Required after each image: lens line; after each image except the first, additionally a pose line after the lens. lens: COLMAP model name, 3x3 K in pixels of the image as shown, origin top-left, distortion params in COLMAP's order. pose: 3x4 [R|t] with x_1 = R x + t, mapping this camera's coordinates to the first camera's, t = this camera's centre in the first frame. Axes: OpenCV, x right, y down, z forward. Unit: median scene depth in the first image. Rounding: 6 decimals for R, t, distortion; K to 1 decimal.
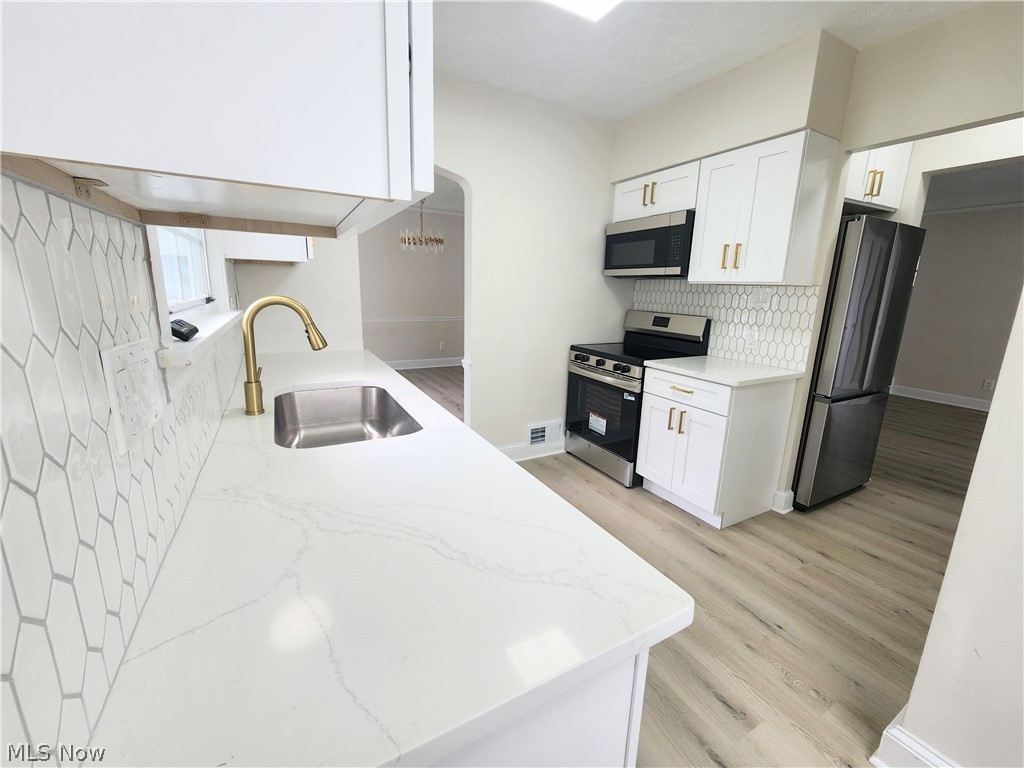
lens RADIAL K [[419.8, 0, 515.8], [0, 419.8, 385.3], [0, 0, 1]] dist [0.002435, -0.001682]
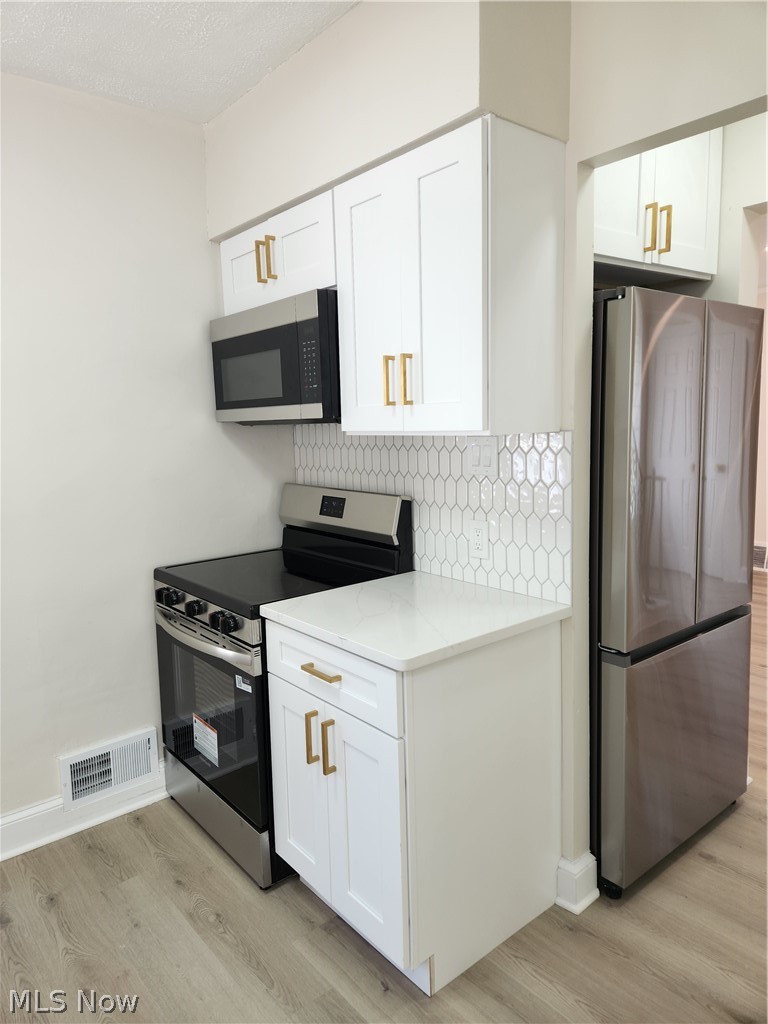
lens RADIAL K [[681.1, 0, 382.6], [0, 681.1, 509.8], [0, 0, 1]] dist [0.040848, -0.008172]
pose [[0.982450, -0.080707, 0.168159, 0.306753], [0.096784, 0.991255, -0.089700, -0.079254], [-0.159449, 0.104401, 0.981670, 0.221209]]
